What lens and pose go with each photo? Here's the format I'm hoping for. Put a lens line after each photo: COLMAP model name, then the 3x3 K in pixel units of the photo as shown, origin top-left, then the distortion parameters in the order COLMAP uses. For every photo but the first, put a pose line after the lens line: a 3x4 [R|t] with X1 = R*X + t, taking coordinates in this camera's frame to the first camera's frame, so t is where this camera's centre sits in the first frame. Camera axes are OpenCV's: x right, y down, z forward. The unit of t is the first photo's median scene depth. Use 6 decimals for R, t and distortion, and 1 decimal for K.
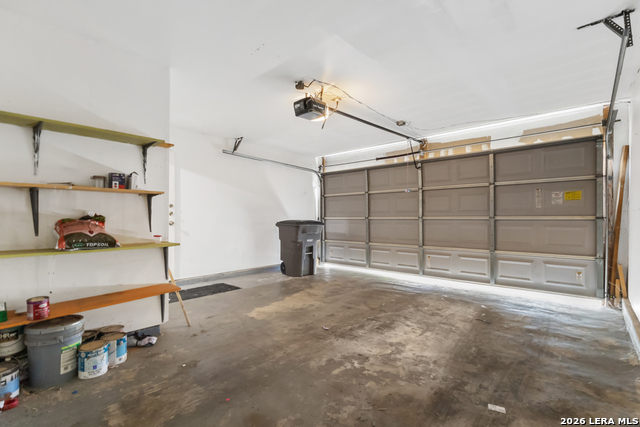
lens RADIAL K [[300.4, 0, 322.6], [0, 300.4, 223.3], [0, 0, 1]] dist [0.003050, 0.002080]
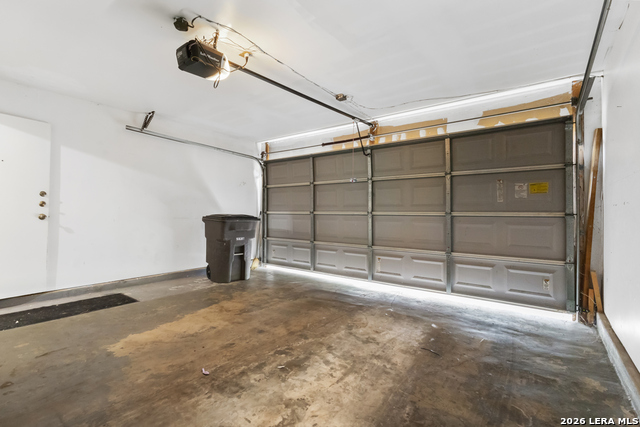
lens RADIAL K [[300.4, 0, 319.6], [0, 300.4, 212.5], [0, 0, 1]] dist [0.003050, 0.002080]
pose [[0.996770, 0.009987, 0.079680, 0.149631], [-0.008401, 0.999760, -0.020210, -0.001419], [-0.079863, 0.019475, 0.996616, 0.205517]]
